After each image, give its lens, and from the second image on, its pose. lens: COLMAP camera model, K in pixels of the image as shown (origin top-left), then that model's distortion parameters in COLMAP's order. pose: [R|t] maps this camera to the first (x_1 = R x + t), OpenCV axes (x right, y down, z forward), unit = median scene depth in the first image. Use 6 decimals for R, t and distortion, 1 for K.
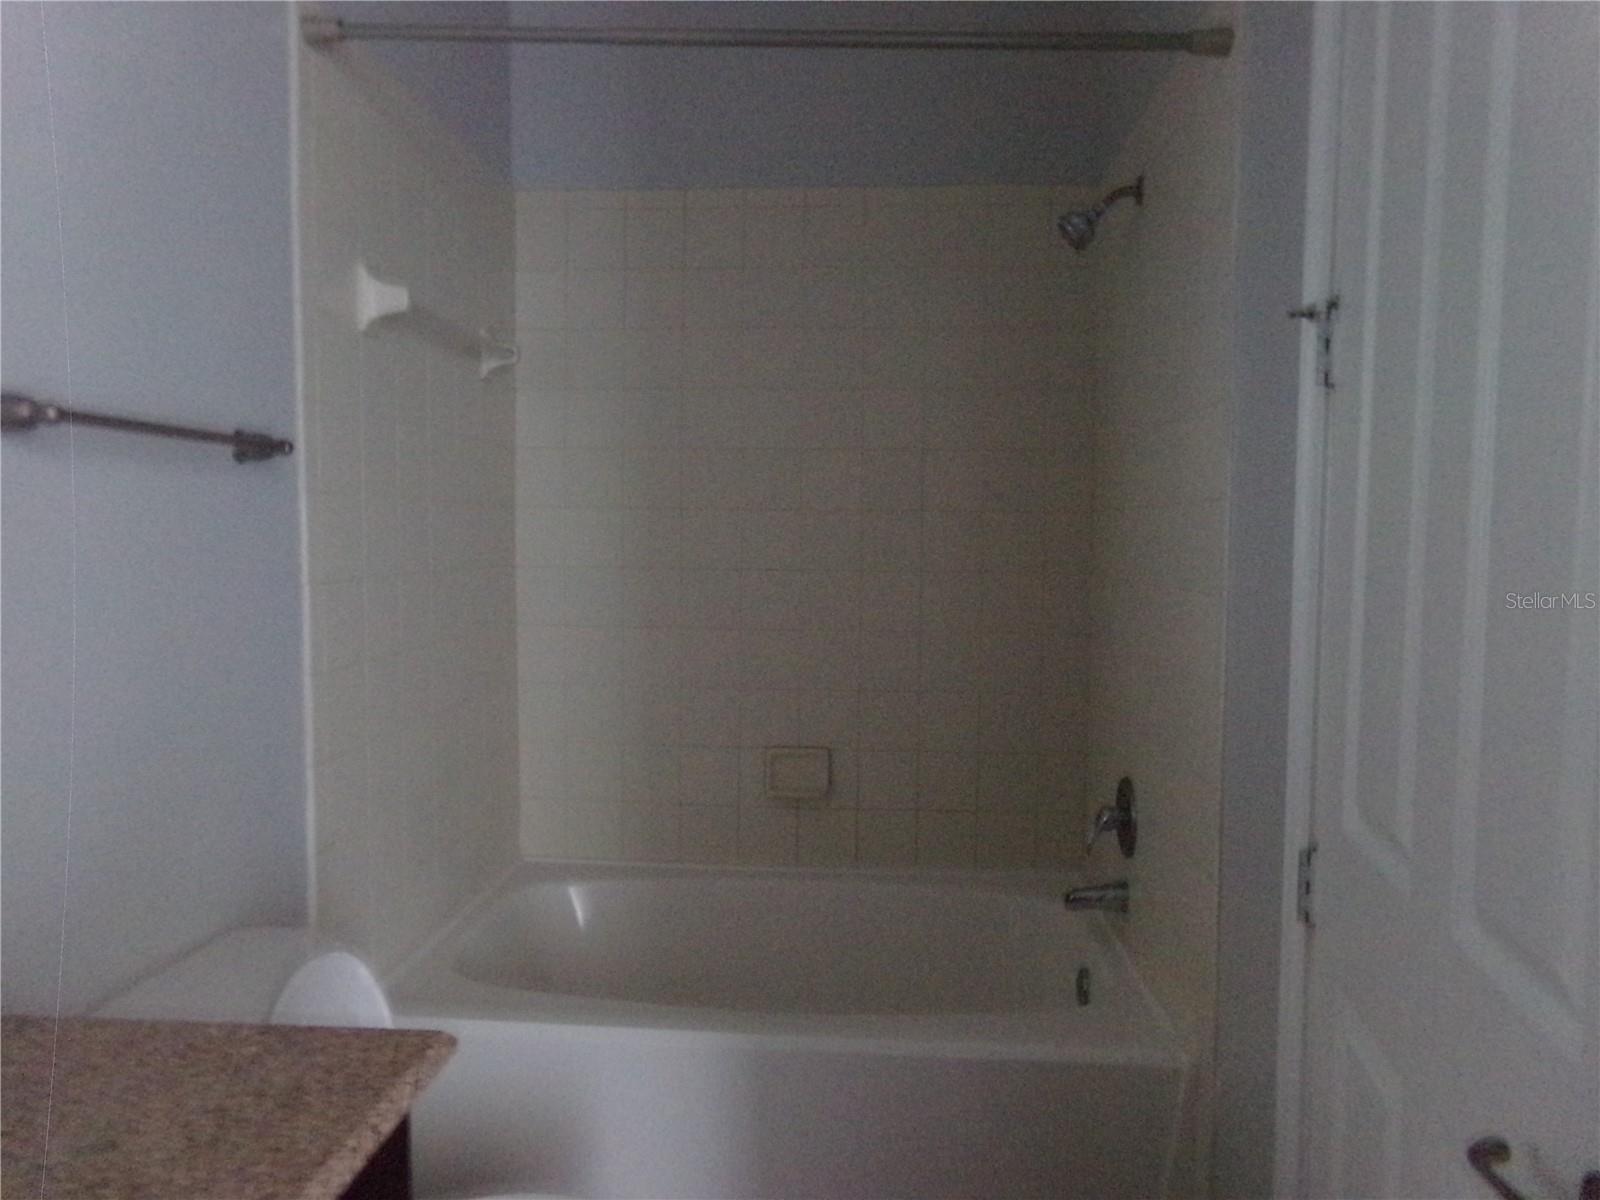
lens RADIAL K [[1099.1, 0, 800.0], [0, 1099.1, 600.0], [0, 0, 1]] dist [-0.002084, 0.003341]
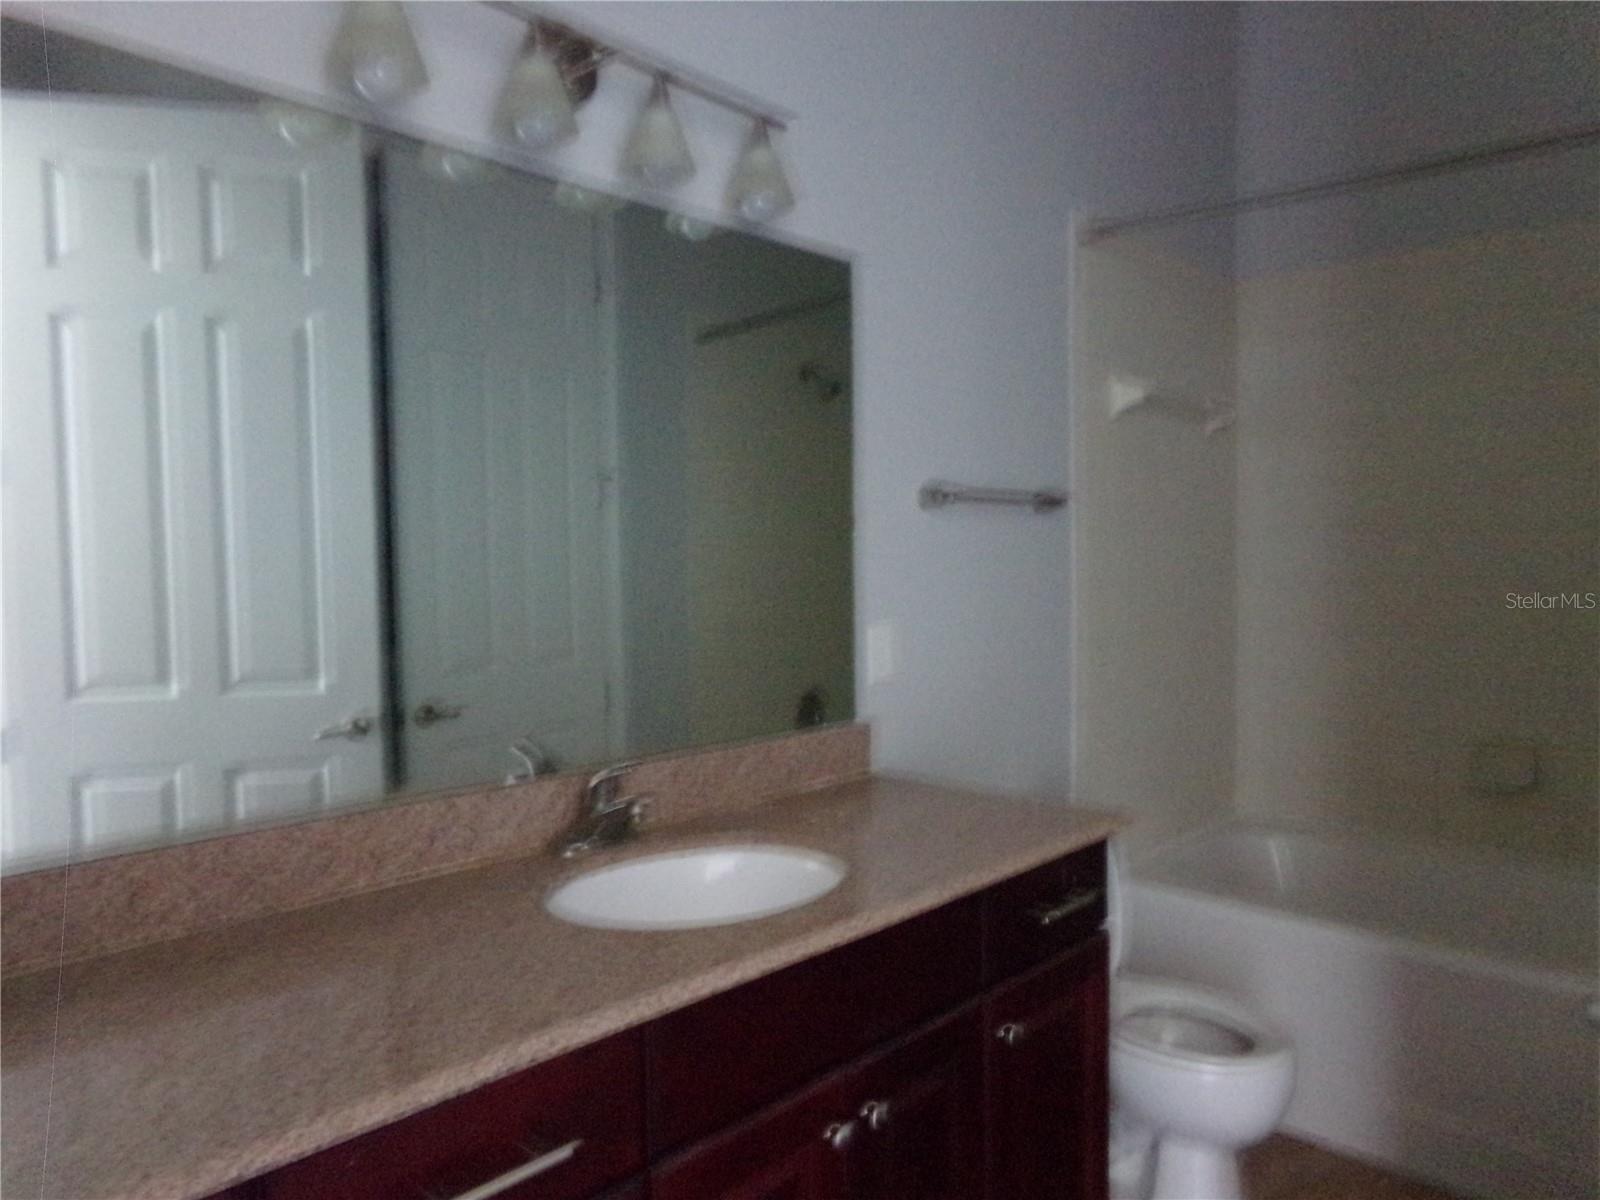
lens RADIAL K [[1099.1, 0, 800.0], [0, 1099.1, 600.0], [0, 0, 1]] dist [-0.002084, 0.003341]
pose [[0.772846, 0.002132, -0.634589, 0.186644], [-0.020211, 0.999570, -0.021256, 0.033118], [0.634271, 0.029254, 0.772557, -0.348768]]
